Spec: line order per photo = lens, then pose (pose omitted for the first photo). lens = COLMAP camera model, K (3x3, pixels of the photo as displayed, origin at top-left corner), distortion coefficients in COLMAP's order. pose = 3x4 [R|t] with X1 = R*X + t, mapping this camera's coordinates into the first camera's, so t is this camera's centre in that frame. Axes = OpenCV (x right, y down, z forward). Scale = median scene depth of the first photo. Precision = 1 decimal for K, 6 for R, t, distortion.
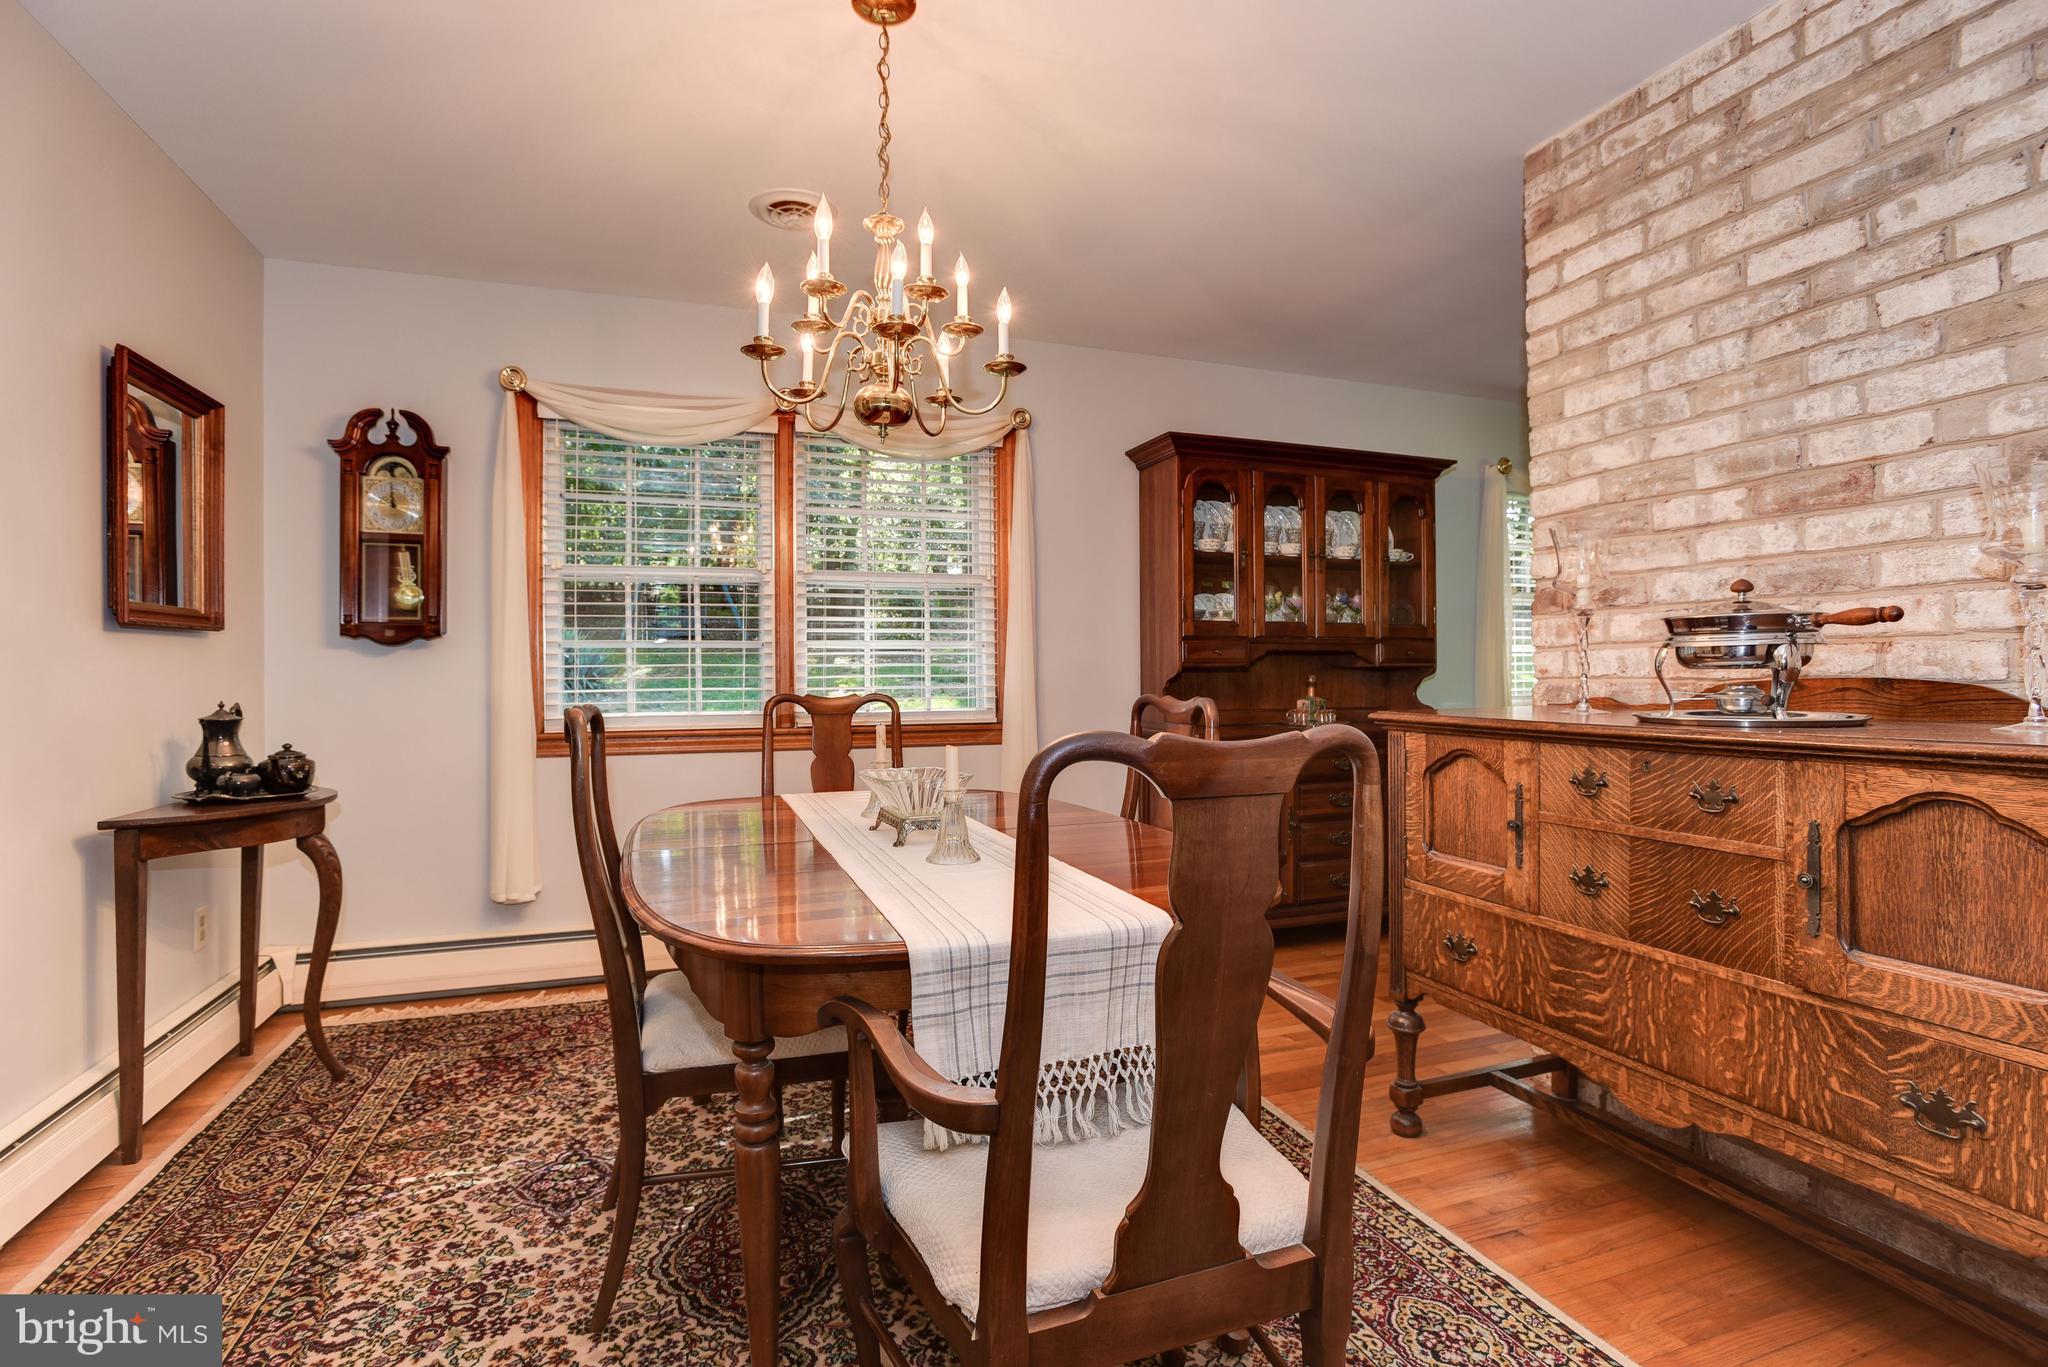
lens RADIAL K [[985.4, 0, 1027.2], [0, 985.4, 692.4], [0, 0, 1]] dist [-0.042904, 0.009380]
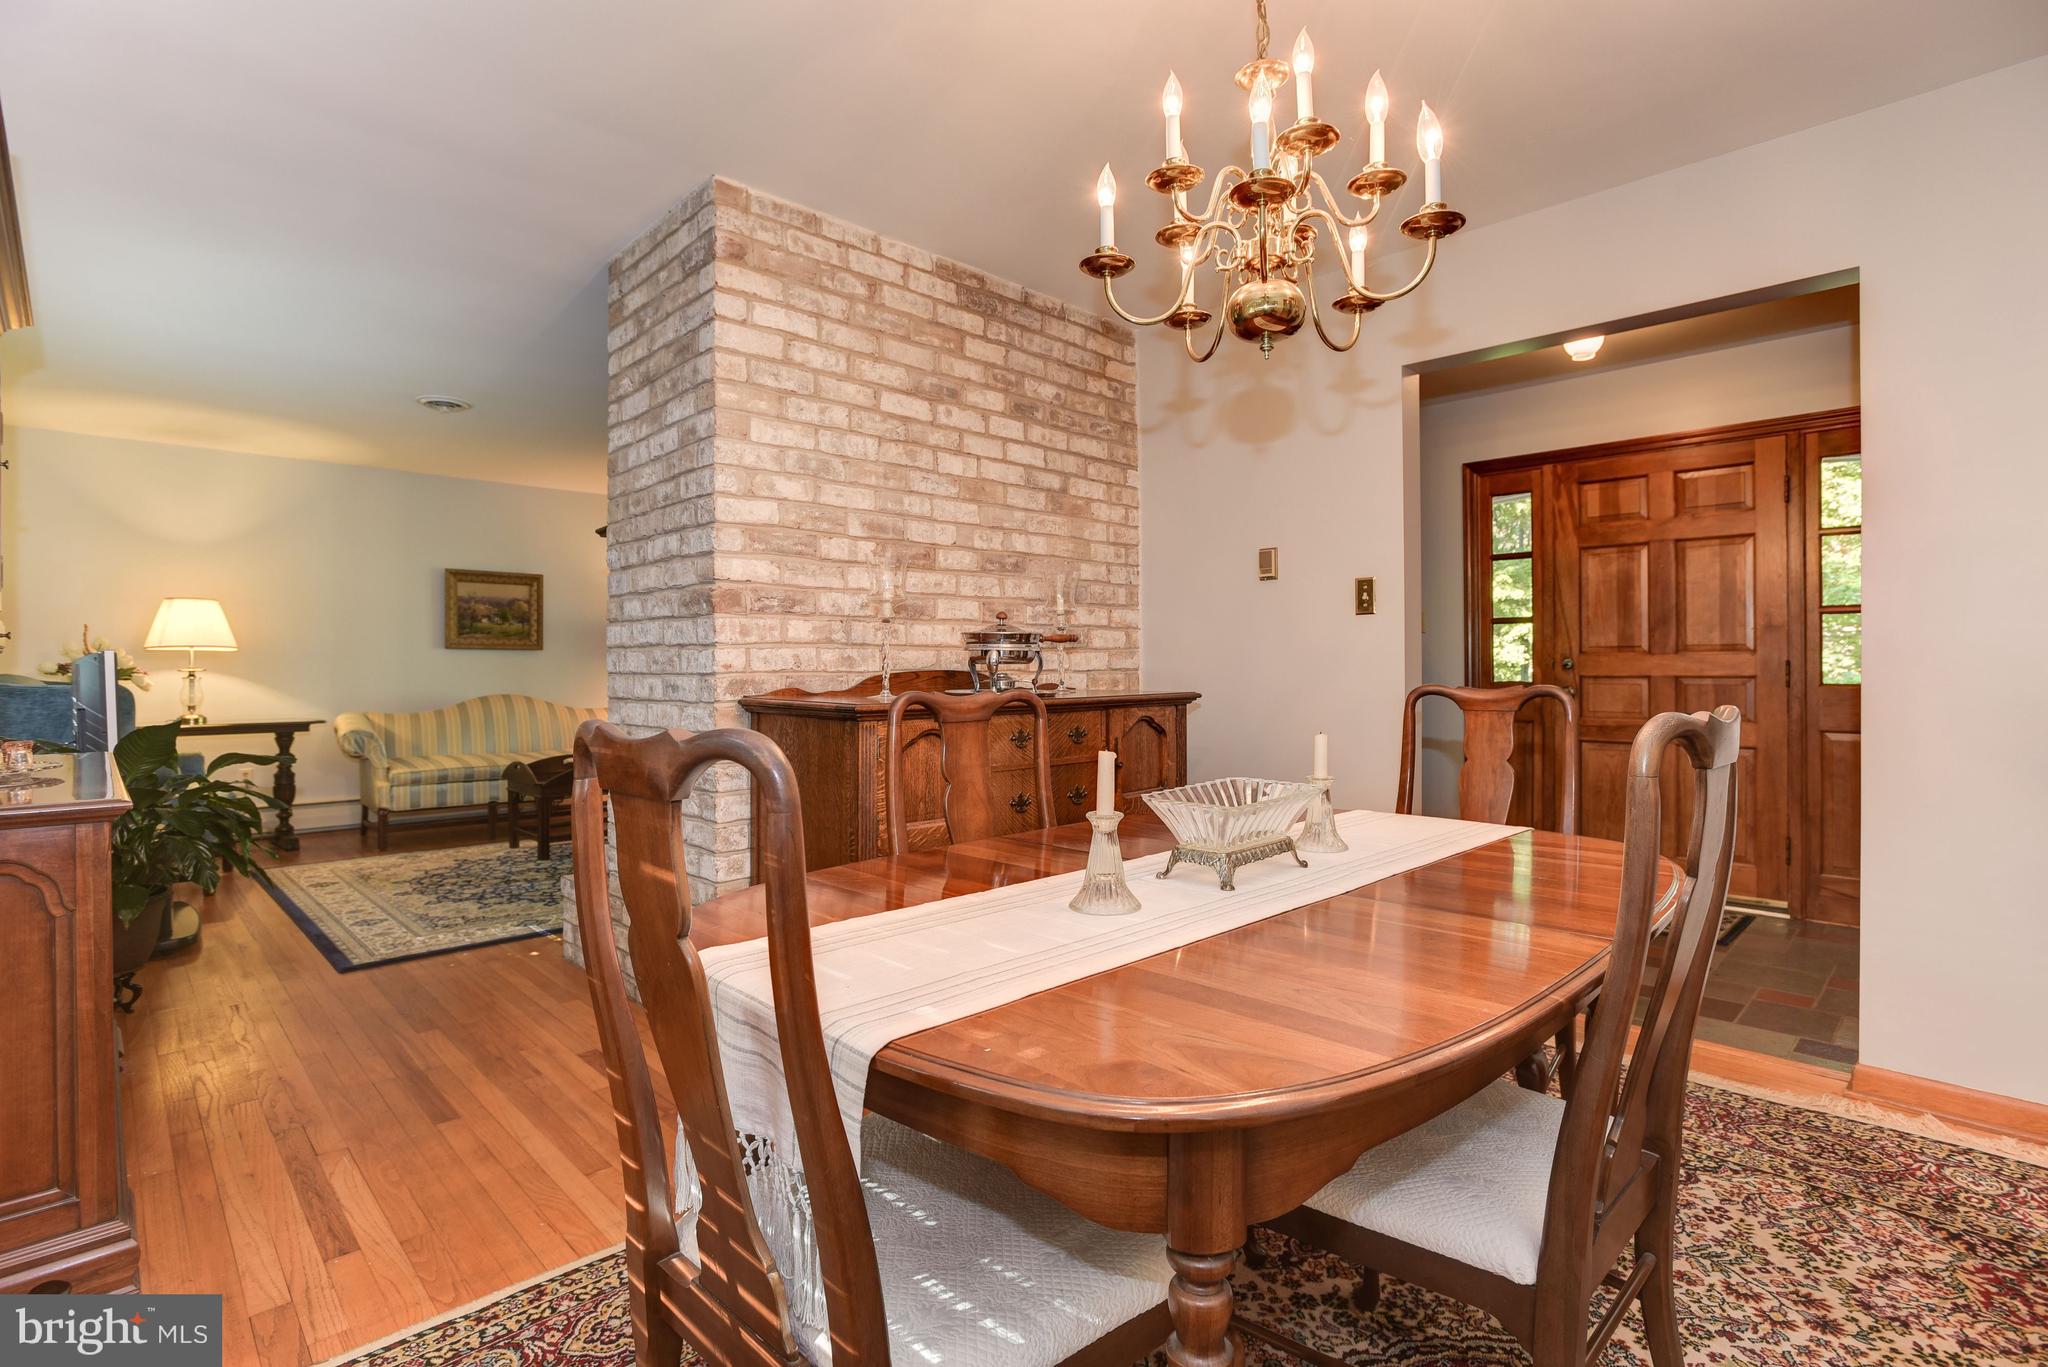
lens RADIAL K [[985.4, 0, 1026.7], [0, 985.4, 661.4], [0, 0, 1]] dist [-0.042904, 0.009380]
pose [[-0.410676, 0.012686, 0.911693, -0.729464], [0.022955, 0.999730, -0.003571, -0.018808], [-0.911492, 0.019462, -0.410856, 1.413118]]
